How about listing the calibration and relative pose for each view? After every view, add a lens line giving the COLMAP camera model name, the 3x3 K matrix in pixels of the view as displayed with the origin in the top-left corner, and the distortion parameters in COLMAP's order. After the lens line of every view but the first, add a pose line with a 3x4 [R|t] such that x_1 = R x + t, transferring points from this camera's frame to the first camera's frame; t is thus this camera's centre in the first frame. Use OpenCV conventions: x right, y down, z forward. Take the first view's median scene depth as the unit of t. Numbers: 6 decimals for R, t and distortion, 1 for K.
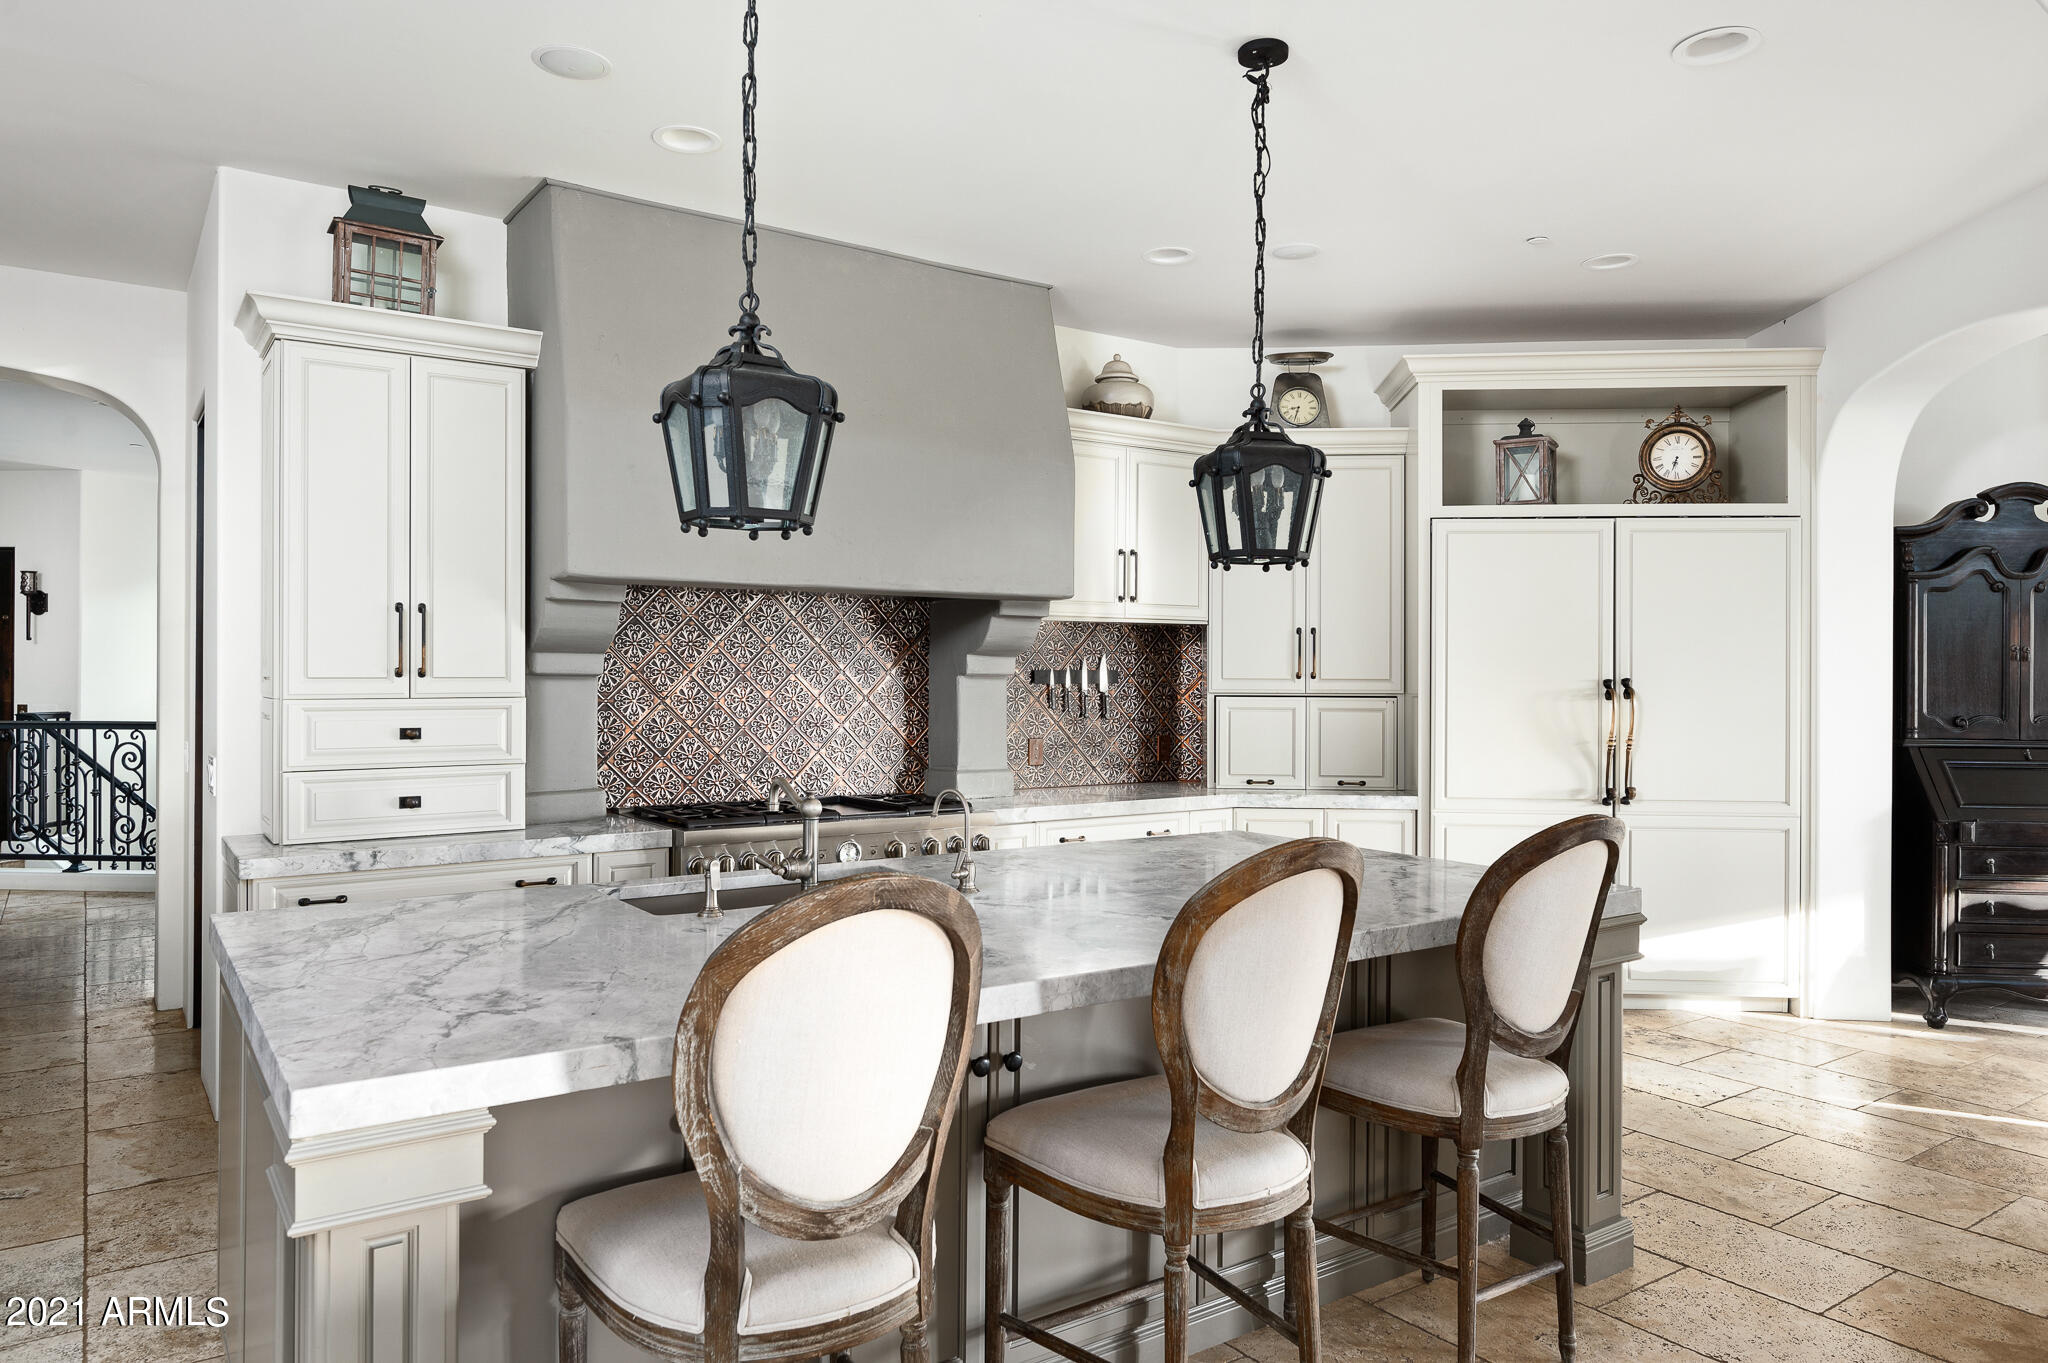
lens RADIAL K [[1343.9, 0, 1024.0], [0, 1343.9, 681.5], [0, 0, 1]] dist [-0.005196, 0.001869]
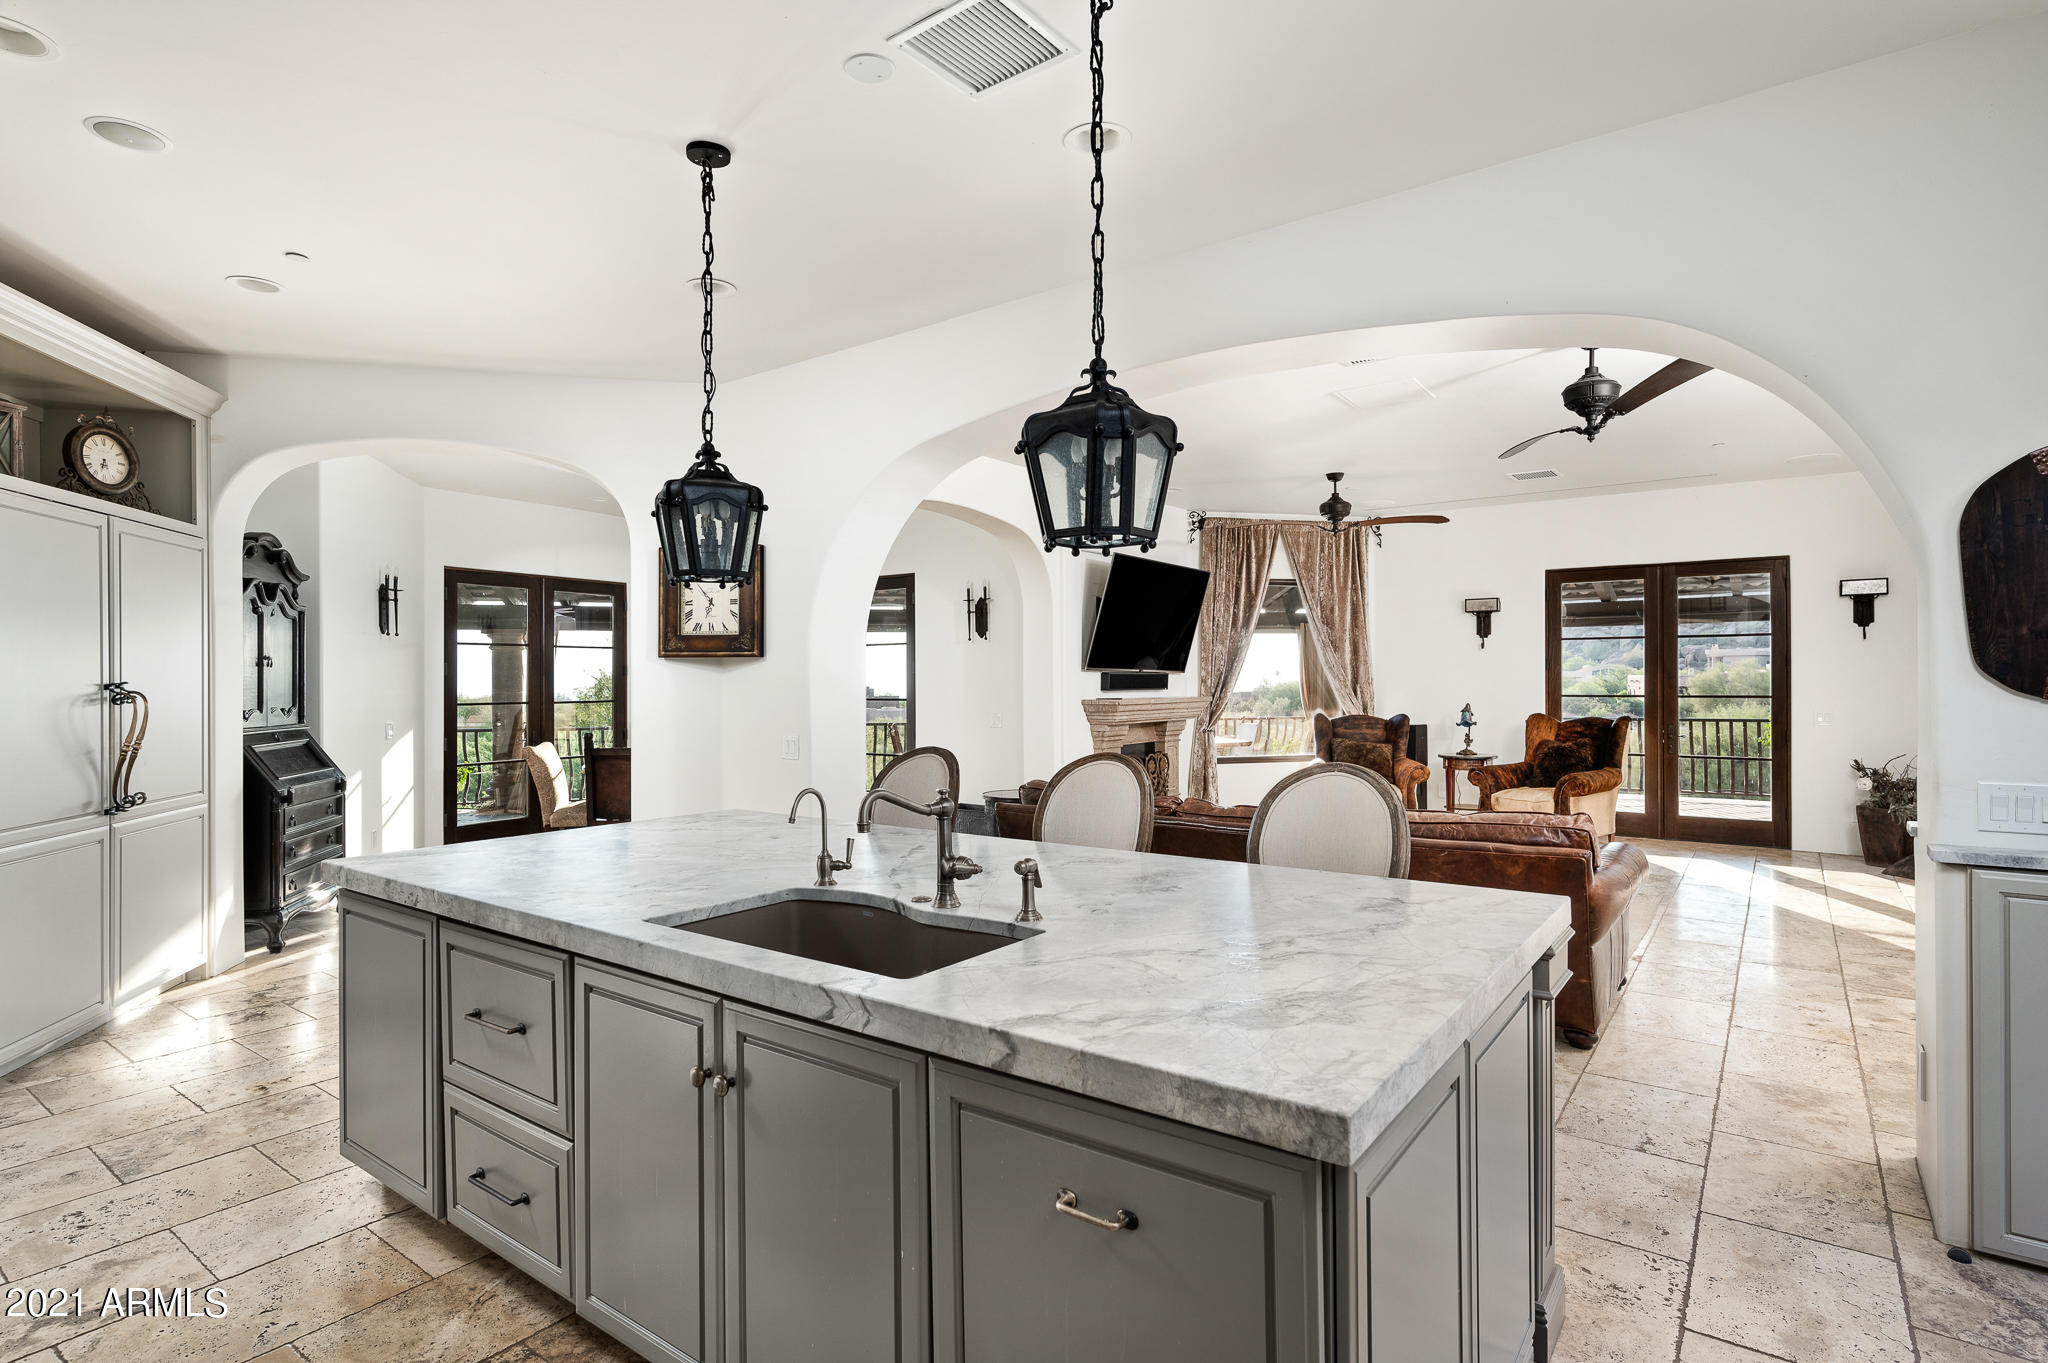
lens RADIAL K [[1040.5, 0, 1021.5], [0, 1040.5, 687.4], [0, 0, 1]] dist [0.001348, 0.000447]
pose [[-0.320968, -0.013123, 0.946999, -0.538968], [0.008441, 0.999825, 0.016716, -0.006200], [-0.947052, 0.013359, -0.320801, 0.708083]]
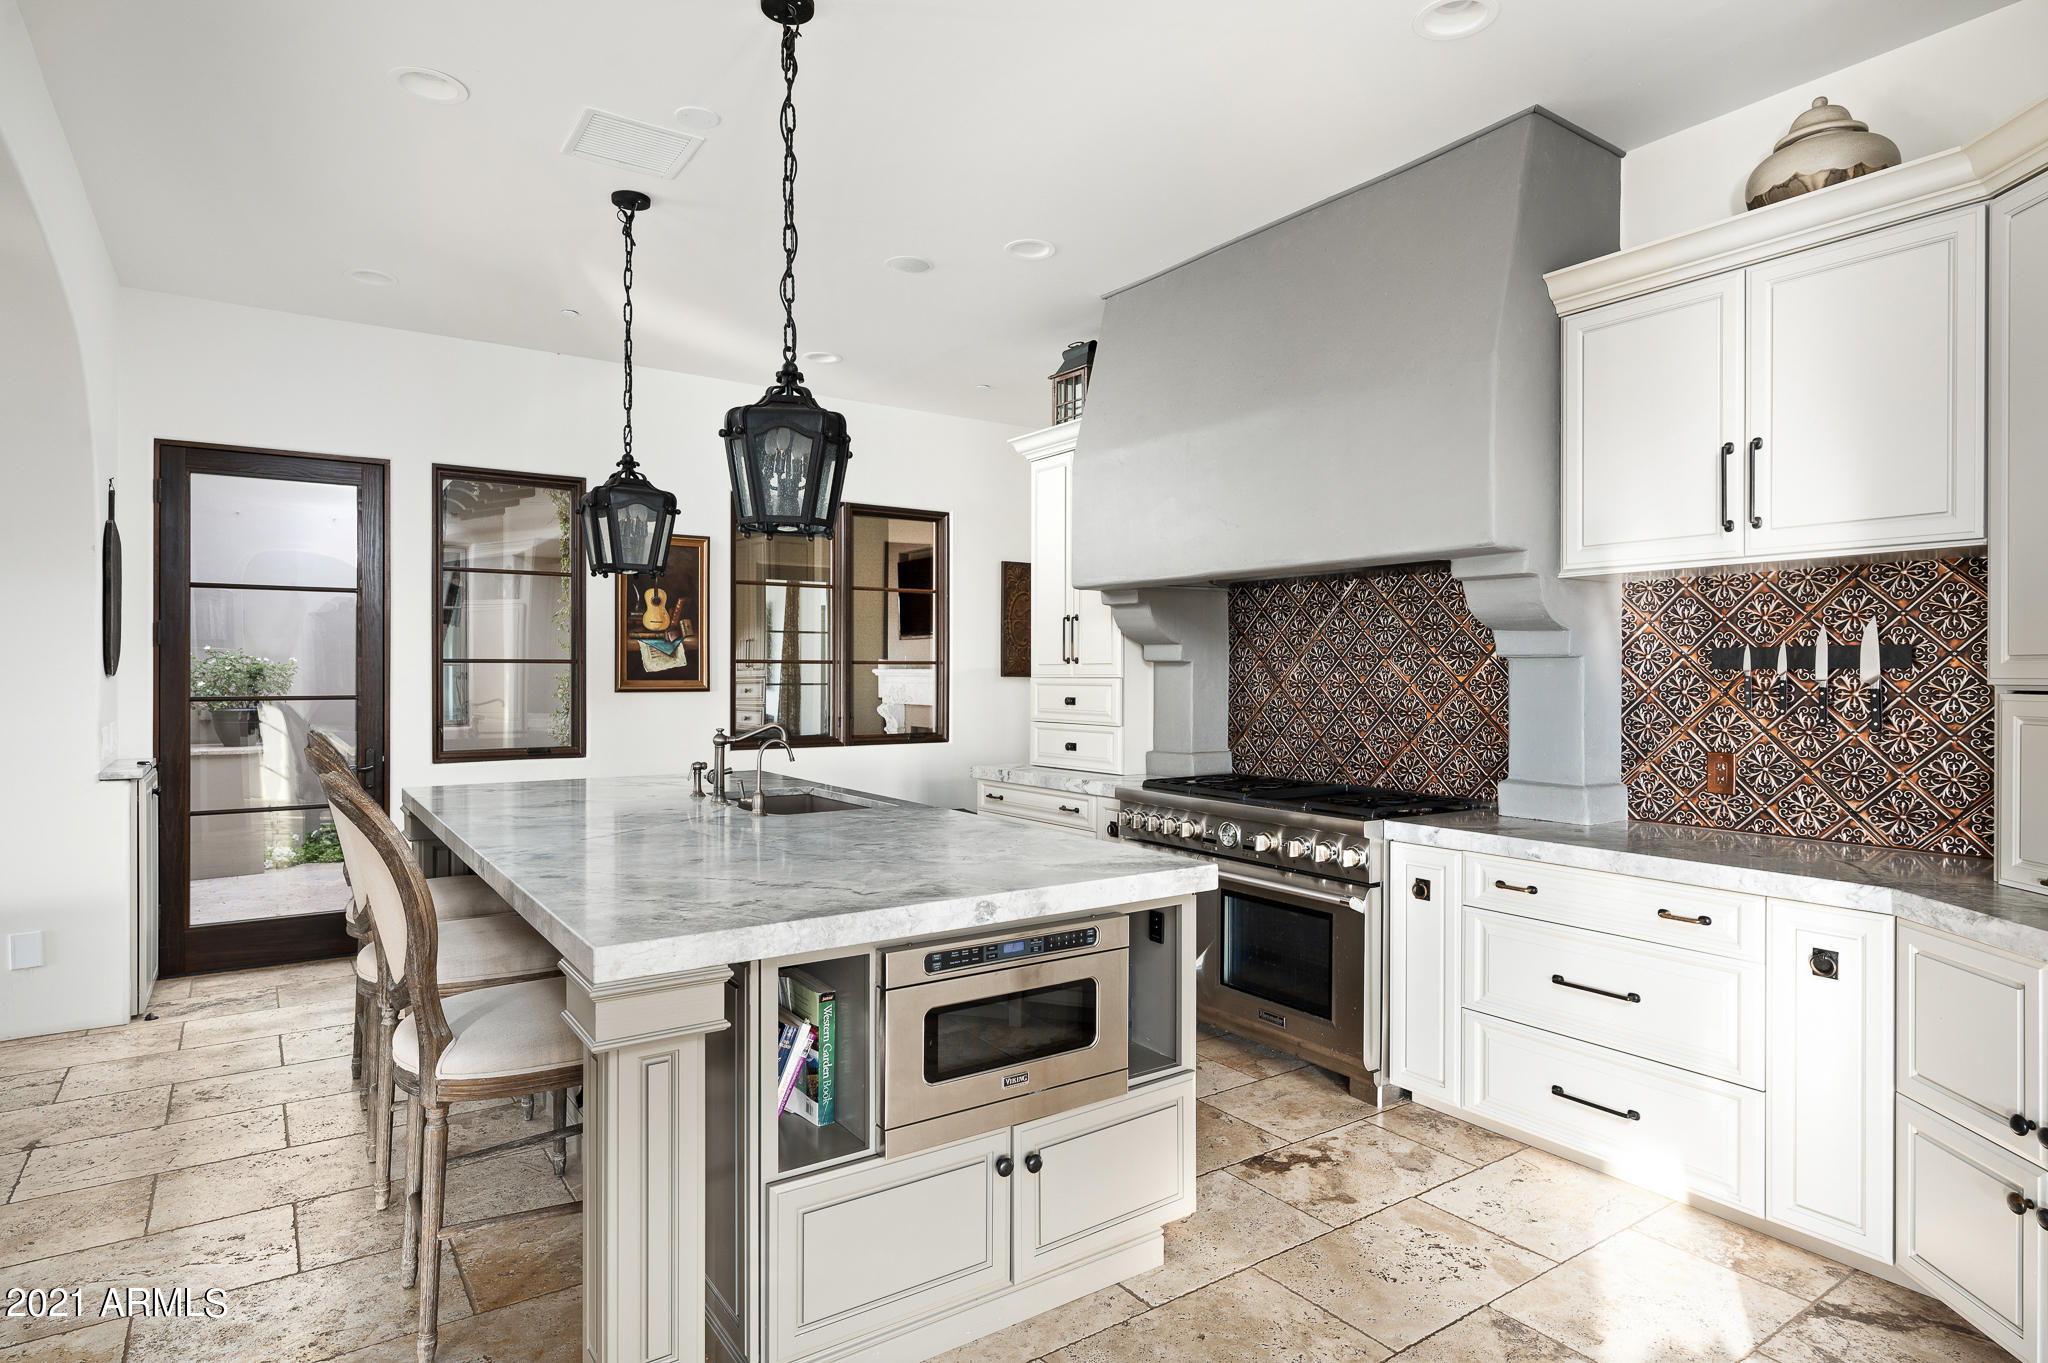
lens RADIAL K [[1118.7, 0, 1024.0], [0, 1118.7, 681.5], [0, 0, 1]] dist [-0.000337, -0.000526]
pose [[0.004073, 0.003334, -0.999986, 0.670422], [-0.010107, 0.999944, 0.003293, 0.011231], [0.999941, 0.010093, 0.004107, 0.792770]]
